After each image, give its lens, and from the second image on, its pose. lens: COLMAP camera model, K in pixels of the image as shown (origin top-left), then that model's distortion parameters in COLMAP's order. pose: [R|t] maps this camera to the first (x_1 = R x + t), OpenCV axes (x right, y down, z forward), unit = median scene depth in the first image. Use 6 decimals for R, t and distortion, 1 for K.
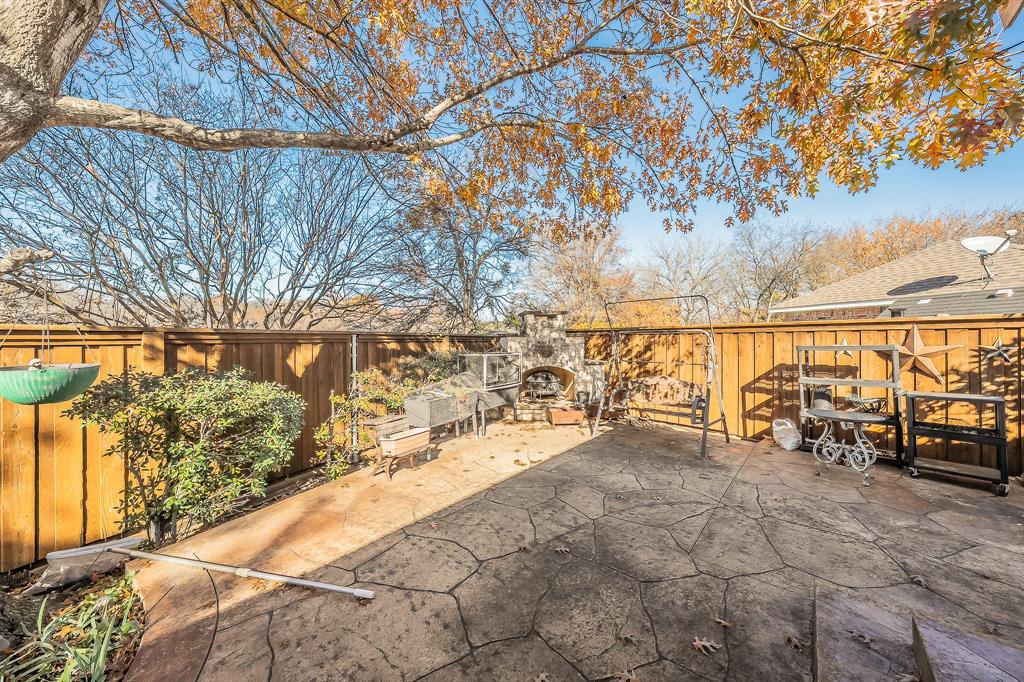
lens RADIAL K [[355.3, 0, 509.4], [0, 355.3, 335.6], [0, 0, 1]] dist [0.000124, 0.000155]
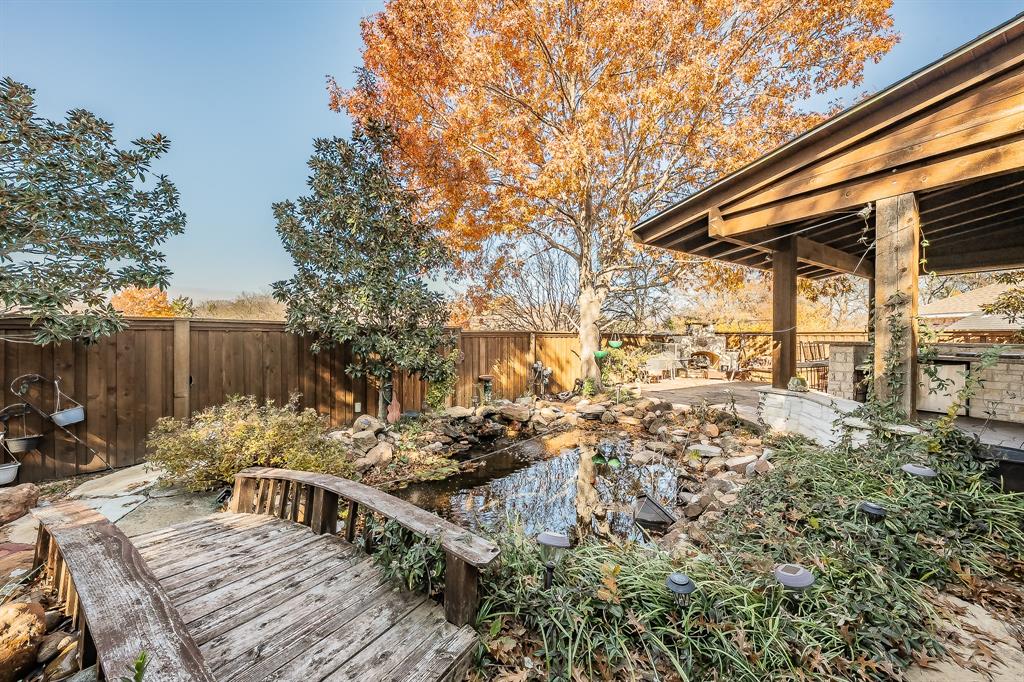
lens RADIAL K [[340.1, 0, 520.0], [0, 340.1, 339.3], [0, 0, 1]] dist [-0.000652, -0.000042]
pose [[0.947972, 0.015267, -0.317988, -0.262238], [-0.008597, 0.999713, 0.022368, -0.012010], [0.318238, -0.018470, 0.947831, -1.093397]]
